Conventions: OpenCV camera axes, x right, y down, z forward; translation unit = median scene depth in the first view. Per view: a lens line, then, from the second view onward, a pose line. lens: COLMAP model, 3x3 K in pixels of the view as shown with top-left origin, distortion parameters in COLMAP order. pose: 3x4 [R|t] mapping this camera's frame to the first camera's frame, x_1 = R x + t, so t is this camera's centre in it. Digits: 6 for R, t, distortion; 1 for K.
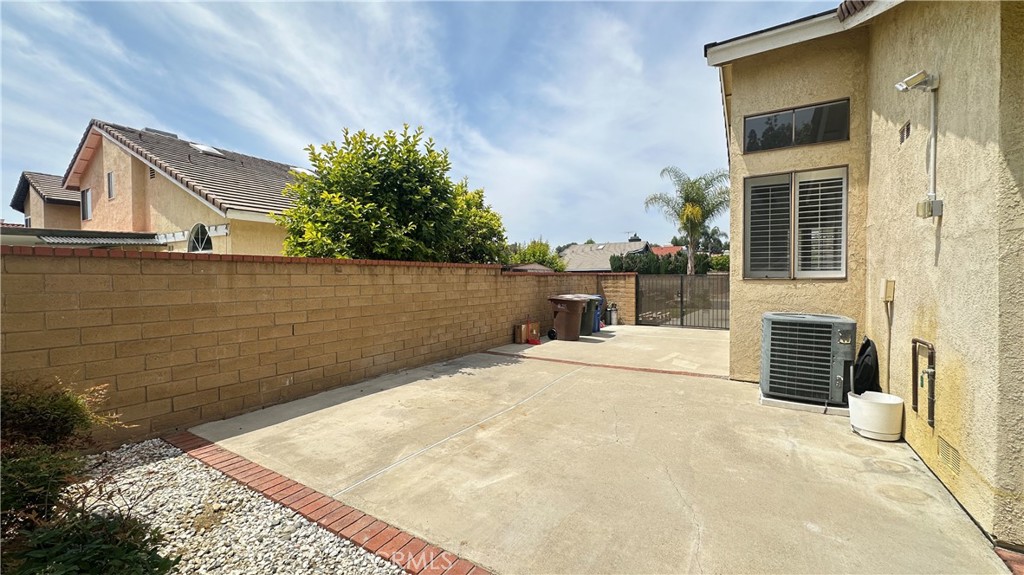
lens RADIAL K [[408.3, 0, 510.7], [0, 408.3, 287.4], [0, 0, 1]] dist [-0.001844, -0.000173]
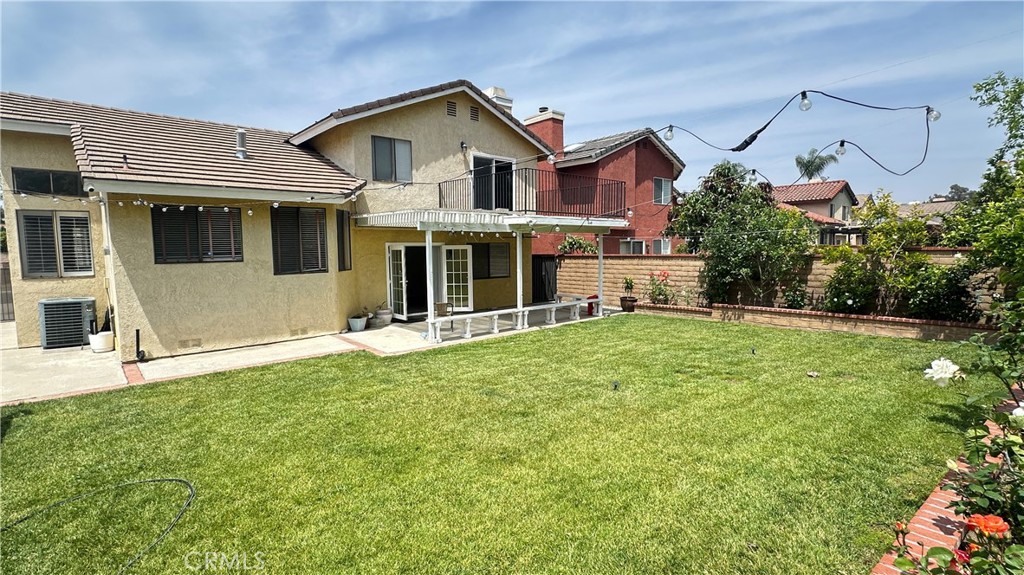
lens RADIAL K [[483.7, 0, 511.4], [0, 483.7, 288.6], [0, 0, 1]] dist [-0.000035, 0.000208]
pose [[0.284994, -0.078916, 0.955275, -0.664602], [0.033045, 0.996822, 0.072490, -0.058454], [-0.957960, 0.010908, 0.286695, -1.322664]]
